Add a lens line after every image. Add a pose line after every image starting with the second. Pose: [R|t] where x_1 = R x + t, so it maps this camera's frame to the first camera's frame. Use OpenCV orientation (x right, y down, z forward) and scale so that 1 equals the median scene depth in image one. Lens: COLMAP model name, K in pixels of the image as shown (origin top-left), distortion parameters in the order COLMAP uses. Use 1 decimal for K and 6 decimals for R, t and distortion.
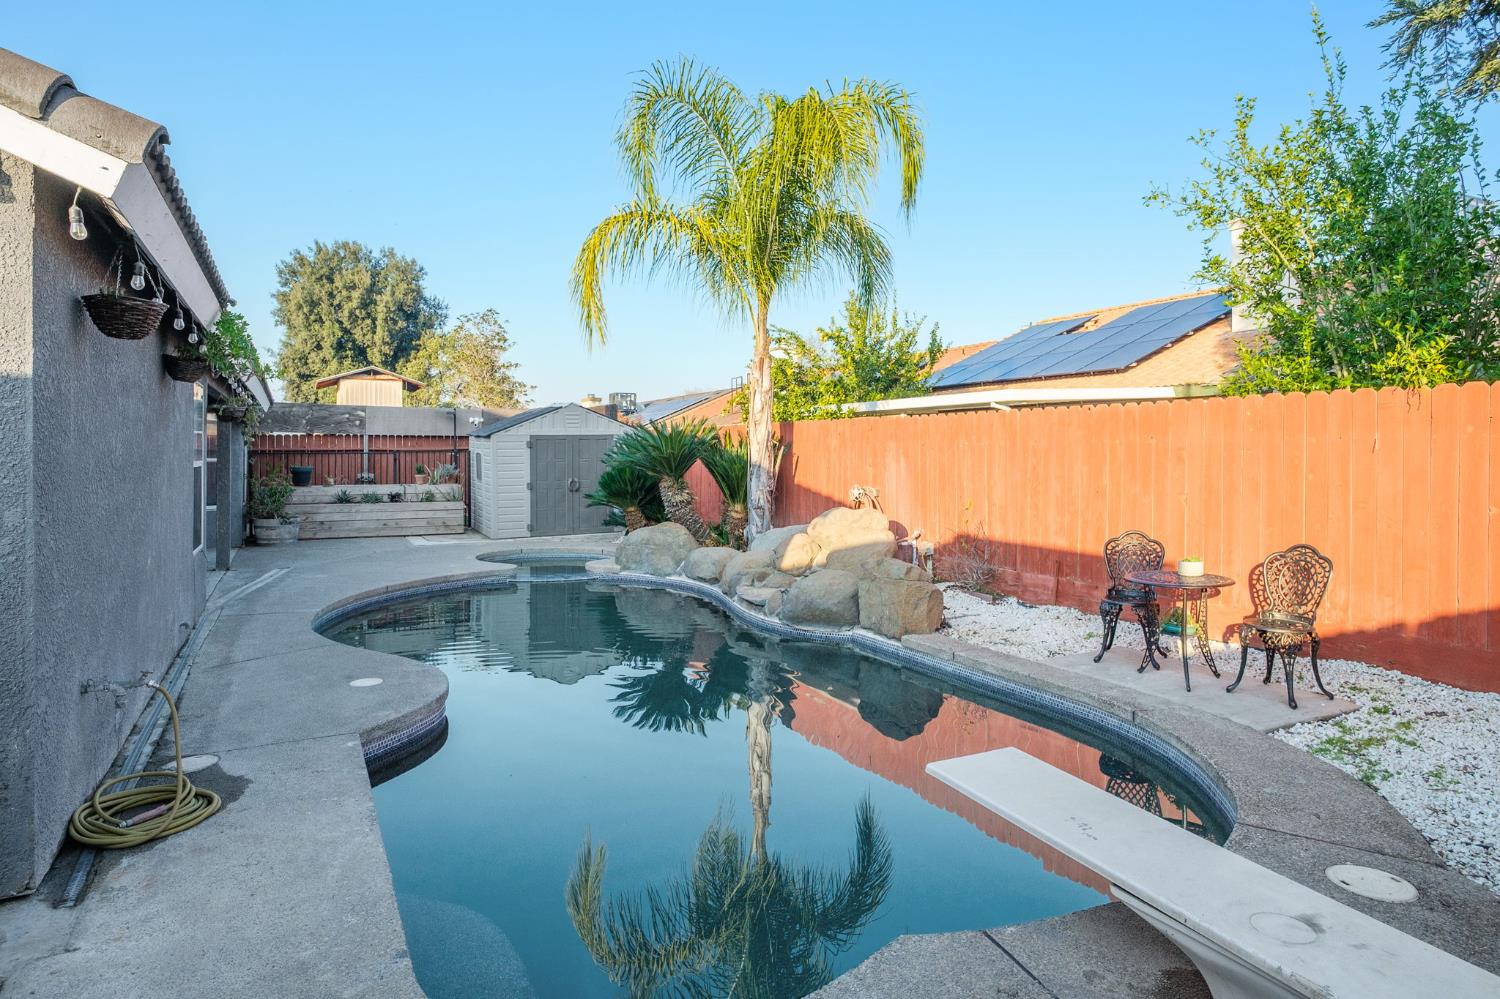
lens RADIAL K [[767.9, 0, 749.8], [0, 767.9, 452.5], [0, 0, 1]] dist [-0.000475, 0.000006]
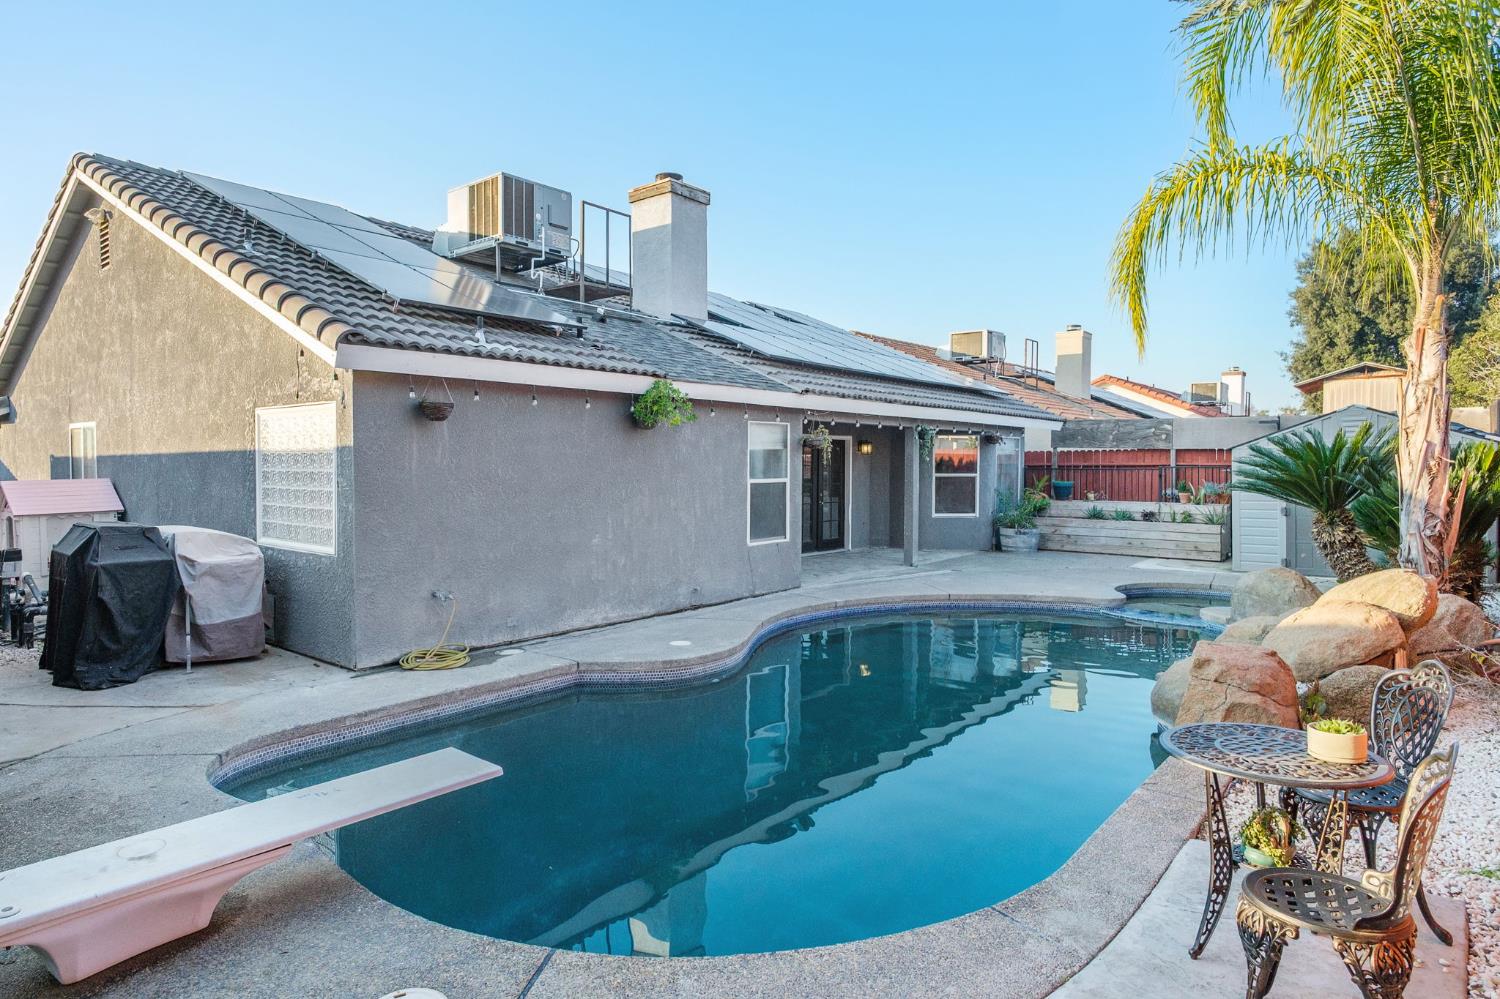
lens RADIAL K [[799.7, 0, 750.0], [0, 799.7, 499.5], [0, 0, 1]] dist [-0.000243, 0.000178]
pose [[0.443598, 0.040039, -0.895331, 0.209059], [-0.000625, 0.999015, 0.044366, -0.005974], [0.896226, -0.019122, 0.443186, 0.119243]]
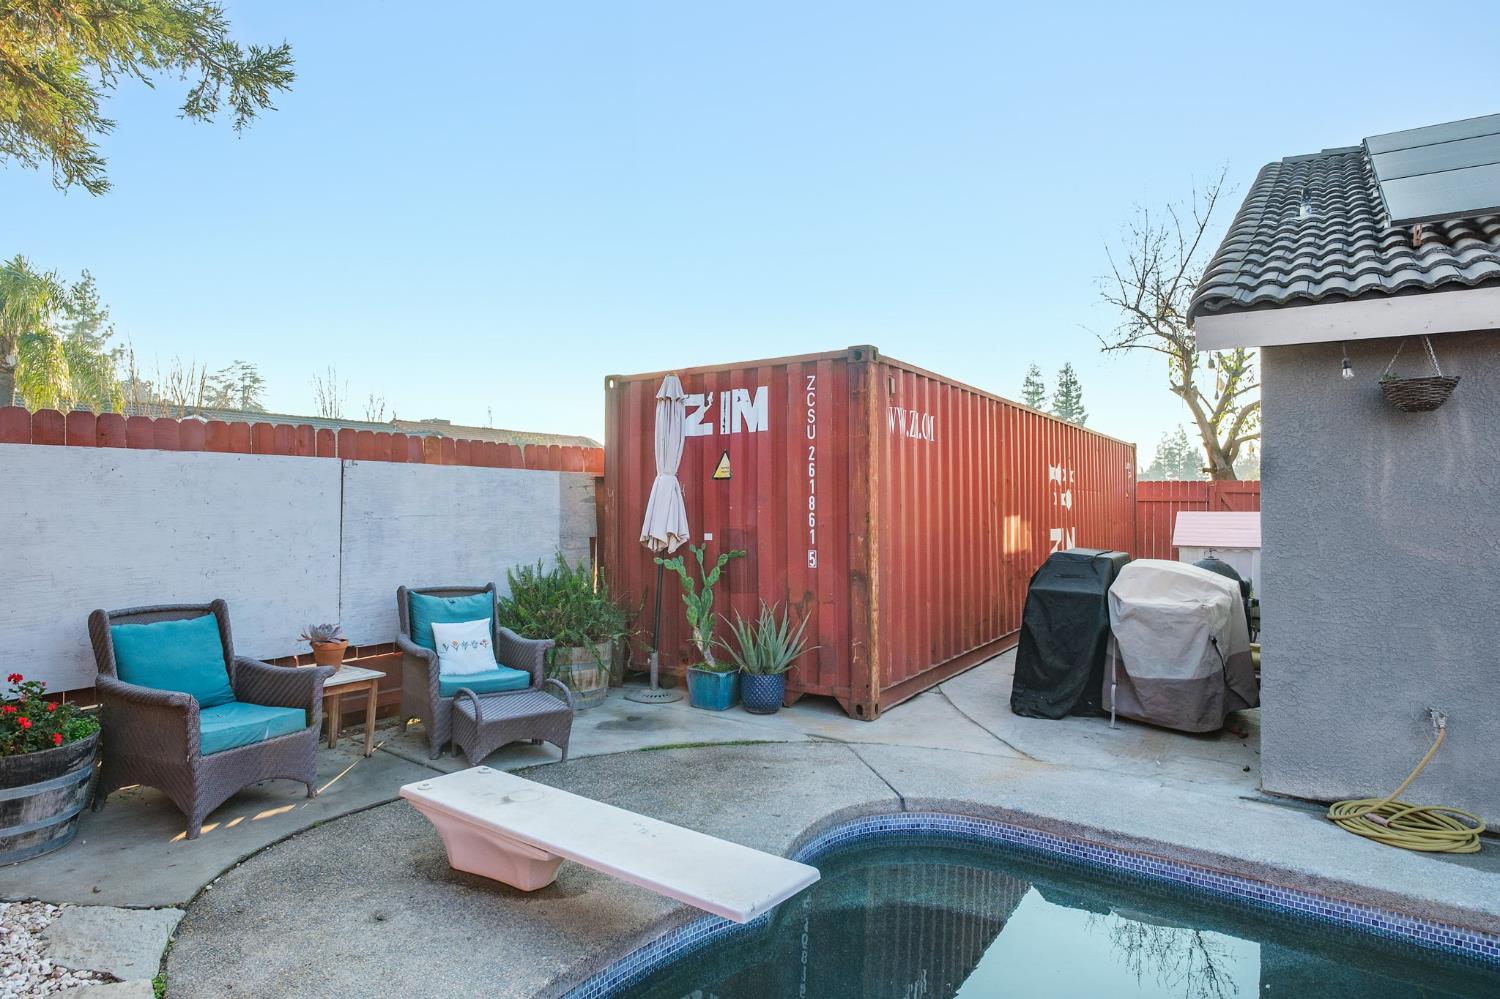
lens RADIAL K [[891.4, 0, 753.6], [0, 891.4, 484.2], [0, 0, 1]] dist [0.001256, 0.002105]
pose [[-0.868019, -0.018357, -0.496192, 0.106420], [-0.010770, 0.999777, -0.018146, -0.000998], [0.496414, -0.010407, -0.868023, 0.247806]]
